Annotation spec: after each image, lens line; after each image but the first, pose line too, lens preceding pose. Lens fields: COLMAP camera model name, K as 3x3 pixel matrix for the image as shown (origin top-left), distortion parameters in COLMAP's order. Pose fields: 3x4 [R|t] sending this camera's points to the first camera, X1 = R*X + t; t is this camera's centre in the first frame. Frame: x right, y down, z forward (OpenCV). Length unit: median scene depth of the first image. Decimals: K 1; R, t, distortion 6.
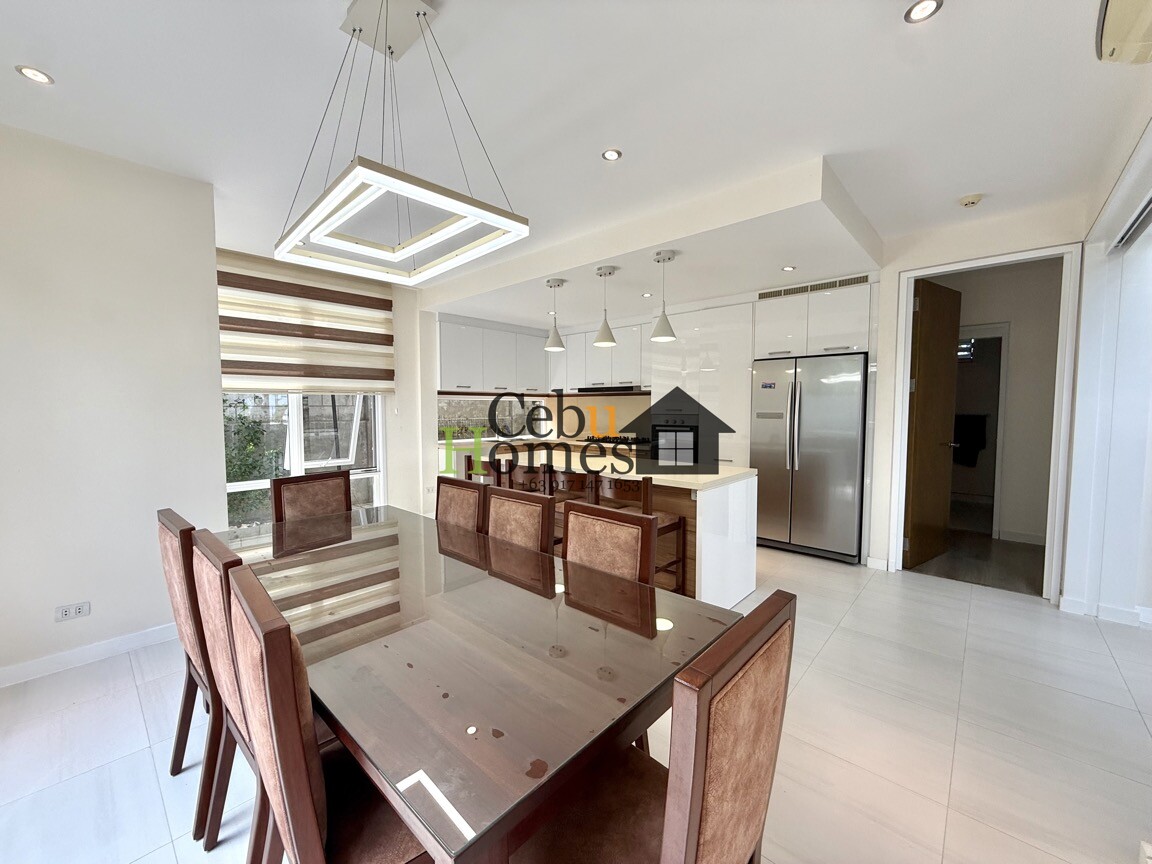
lens RADIAL K [[458.8, 0, 573.1], [0, 458.8, 433.5], [0, 0, 1]] dist [-0.000898, -0.000569]
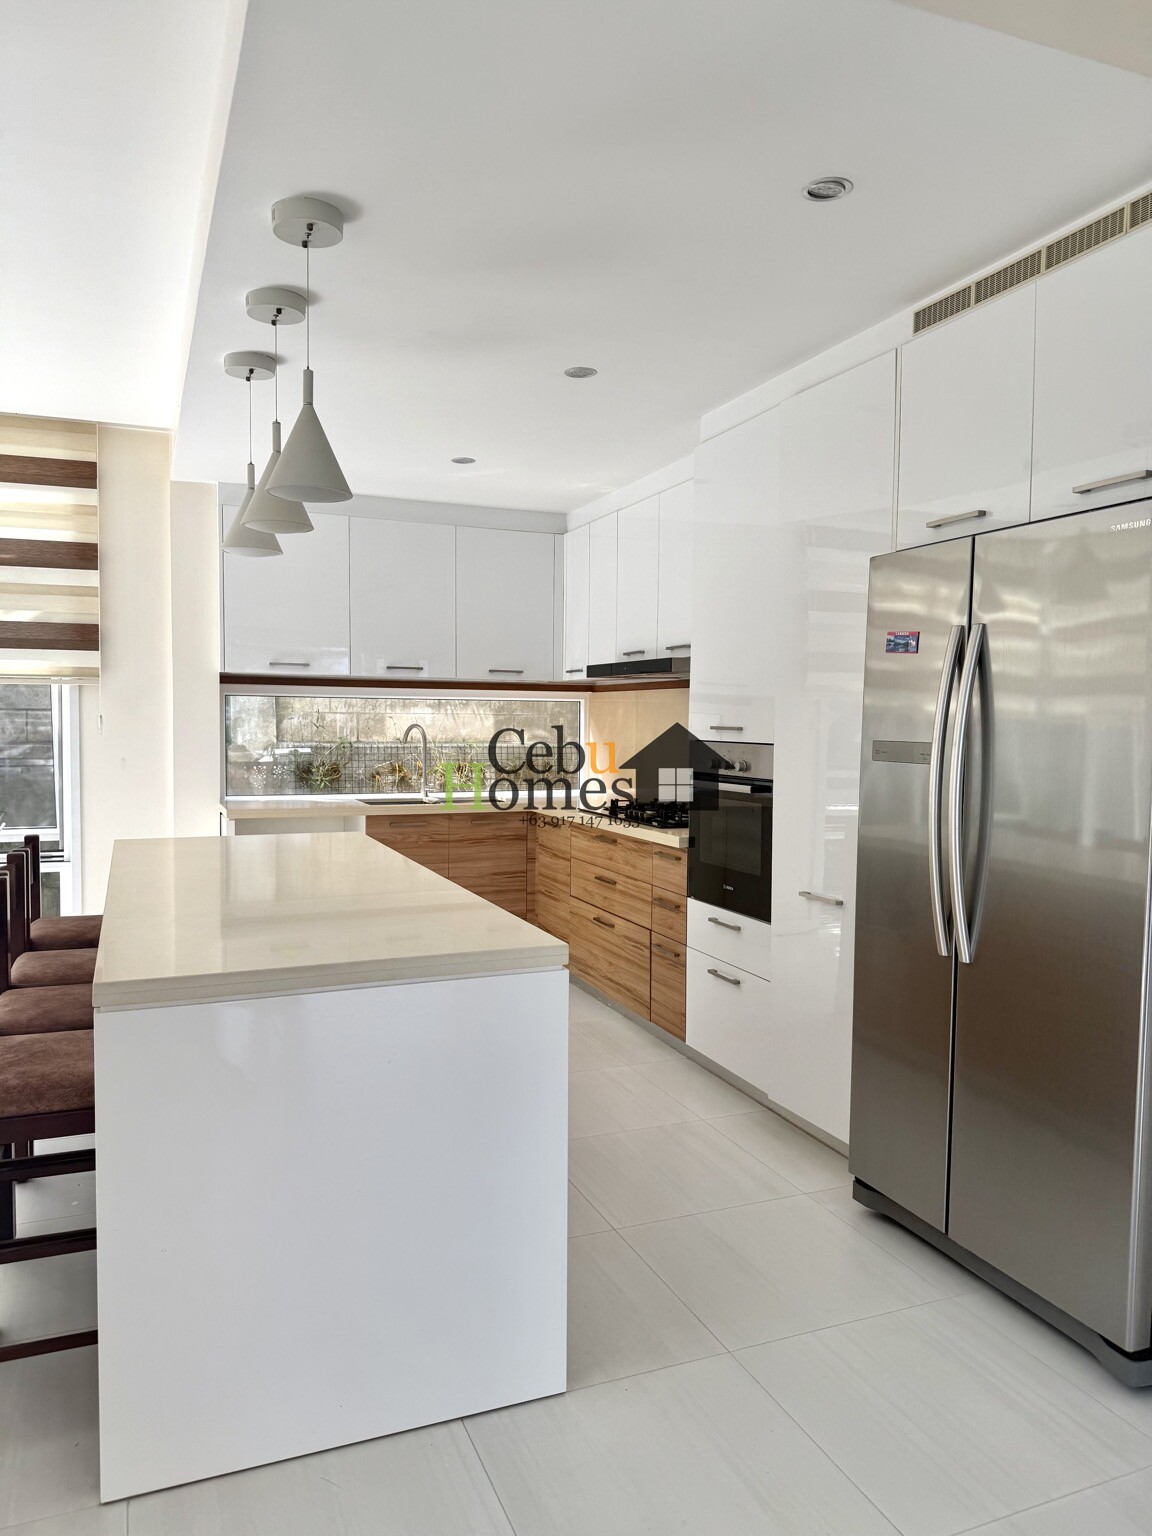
lens RADIAL K [[1068.9, 0, 574.6], [0, 1068.9, 773.3], [0, 0, 1]] dist [0.048323, -0.006826]
pose [[0.902934, 0.031693, -0.428609, 0.453205], [-0.034964, 0.999389, 0.000243, -0.016523], [0.428355, 0.014767, 0.903490, 0.285224]]
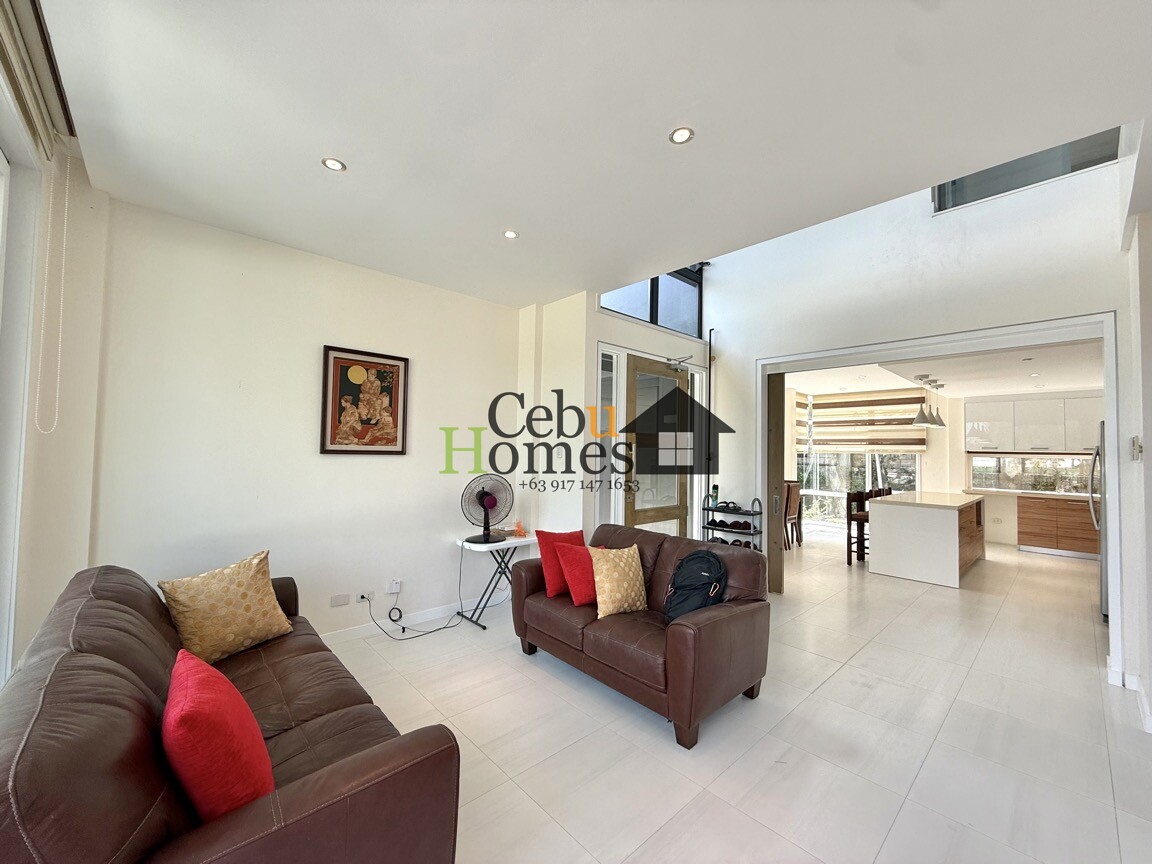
lens RADIAL K [[458.8, 0, 573.6], [0, 458.8, 432.6], [0, 0, 1]] dist [-0.000898, -0.000569]
pose [[-0.092718, -0.037704, -0.994978, 1.368241], [-0.076529, 0.996597, -0.030634, -0.014632], [0.992747, 0.073304, -0.095288, -0.090651]]
